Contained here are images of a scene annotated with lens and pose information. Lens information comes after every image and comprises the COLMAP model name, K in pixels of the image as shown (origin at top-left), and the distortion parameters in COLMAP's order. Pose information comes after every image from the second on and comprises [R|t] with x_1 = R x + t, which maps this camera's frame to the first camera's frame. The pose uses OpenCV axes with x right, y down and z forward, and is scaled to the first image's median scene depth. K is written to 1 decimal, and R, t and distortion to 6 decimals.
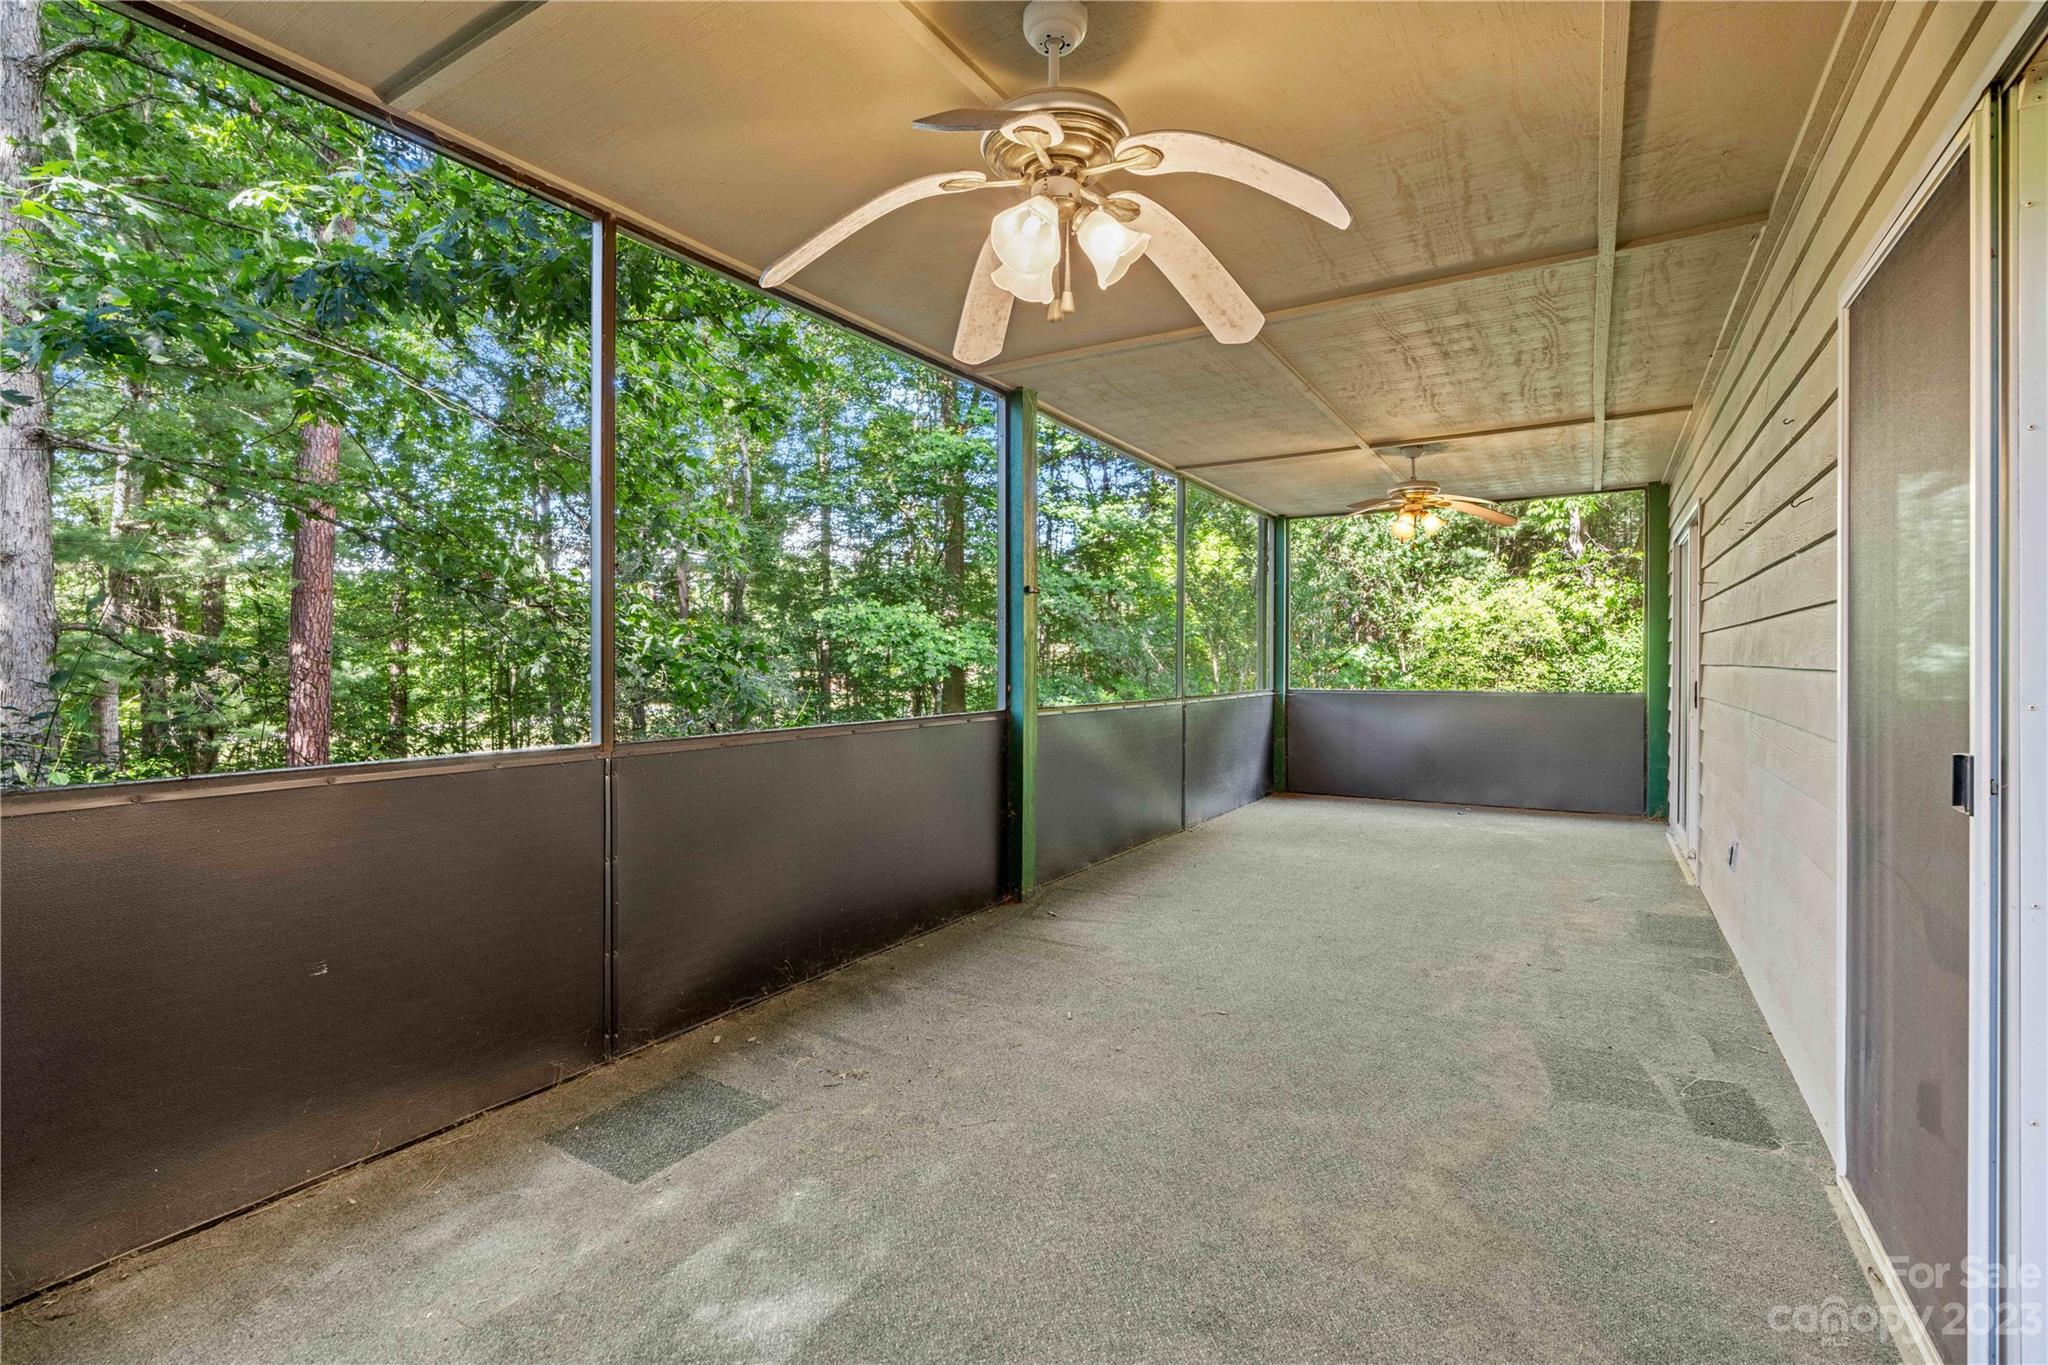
lens RADIAL K [[925.3, 0, 1028.5], [0, 925.3, 666.8], [0, 0, 1]] dist [-0.003278, 0.000491]
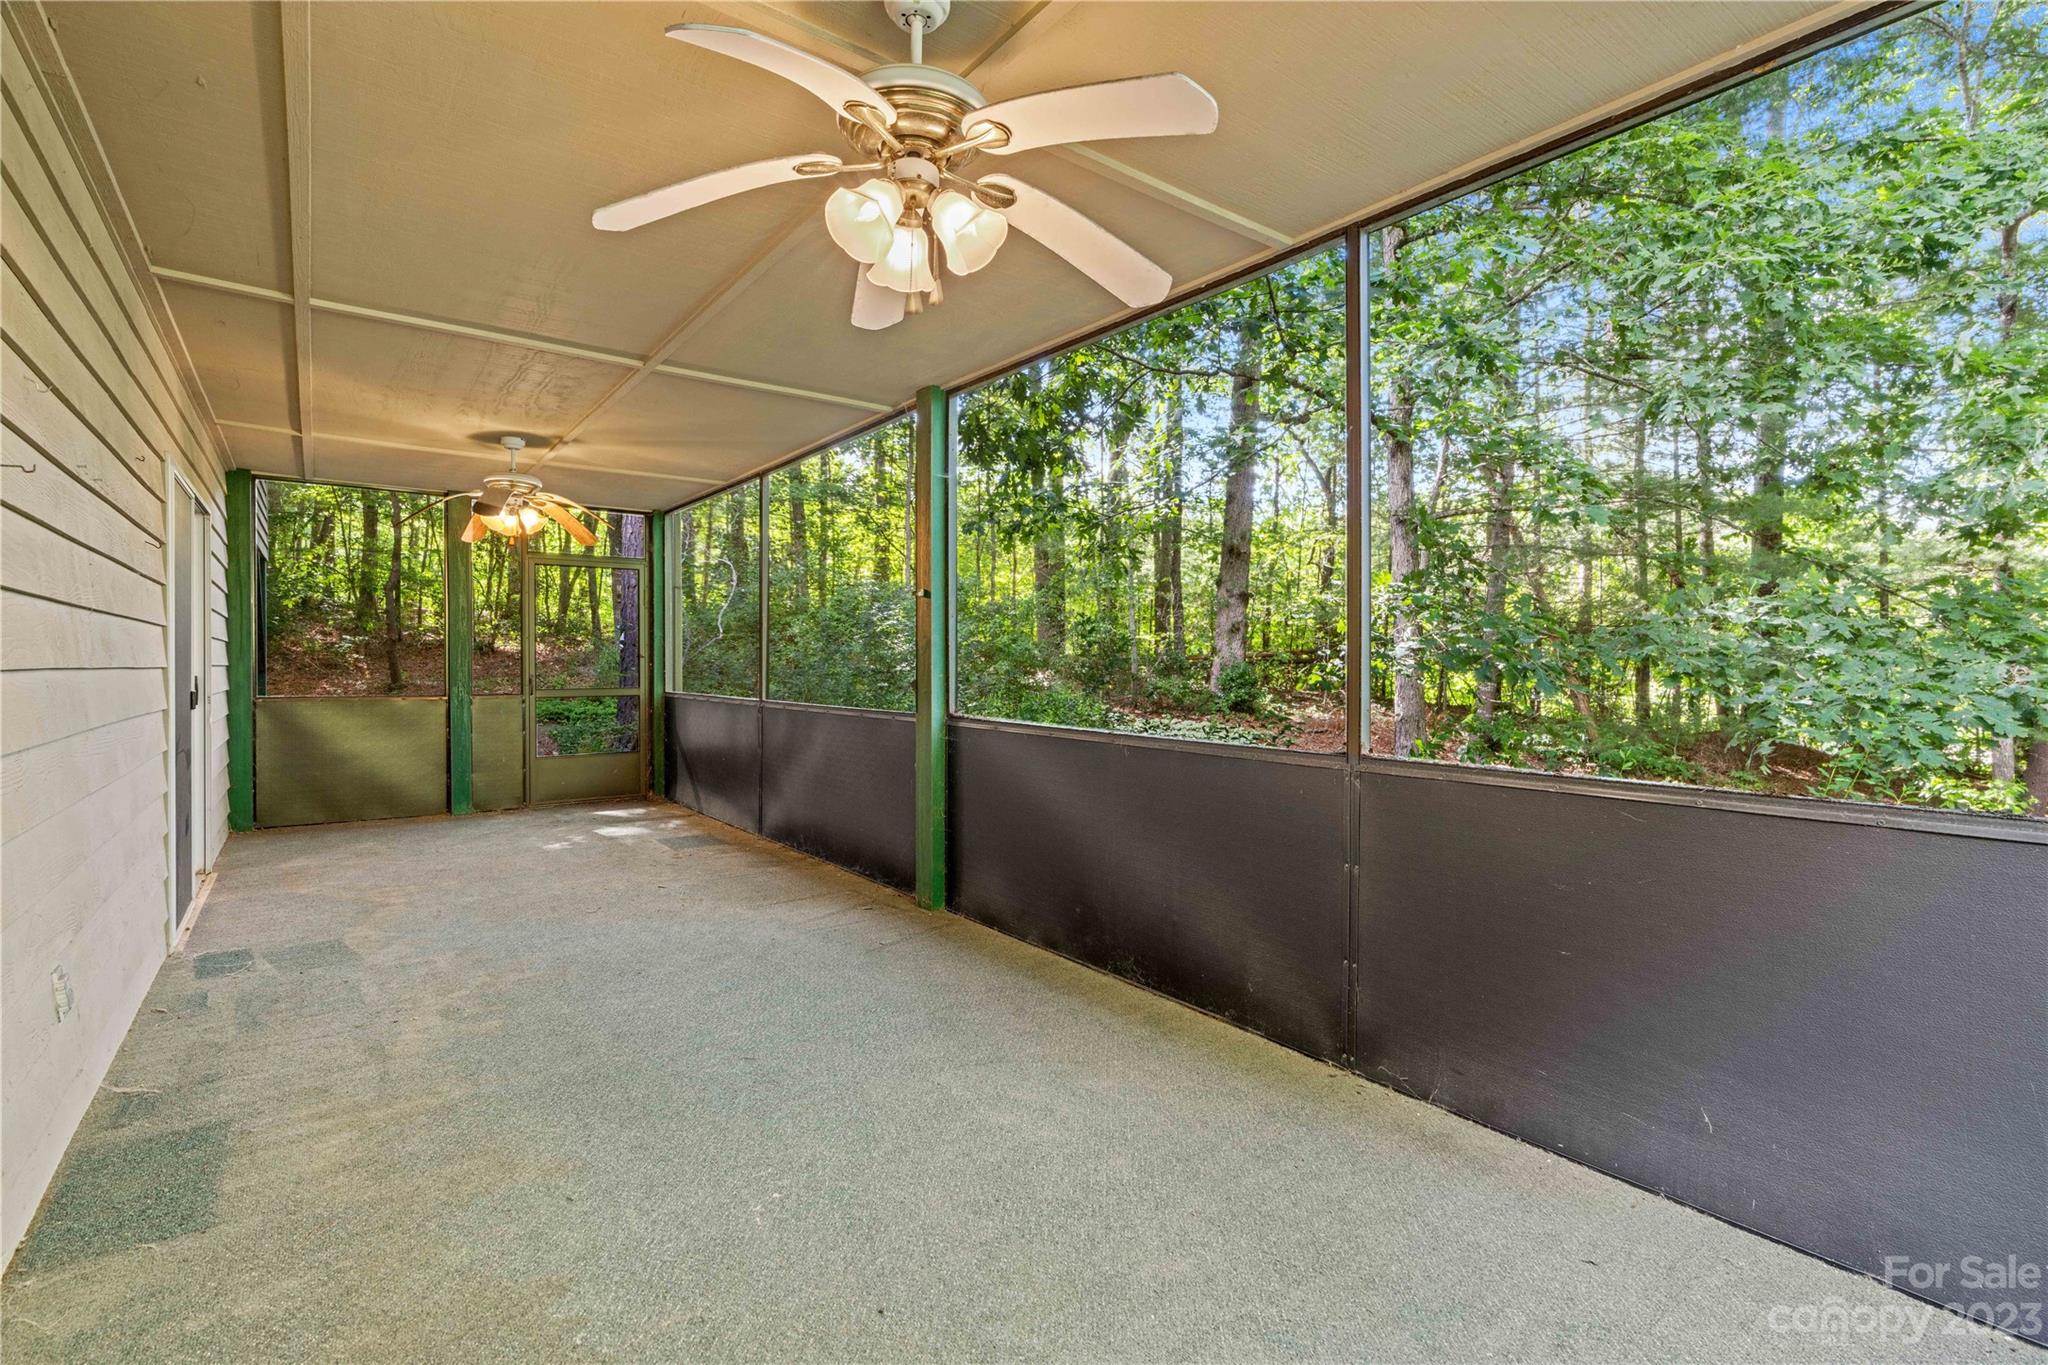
lens RADIAL K [[925.3, 0, 1029.2], [0, 925.3, 672.6], [0, 0, 1]] dist [-0.003278, 0.000491]
pose [[-0.358710, 0.006471, -0.933427, 1.151060], [-0.010540, 0.999884, 0.010982, -0.020164], [0.933390, 0.013777, -0.358600, 1.888213]]
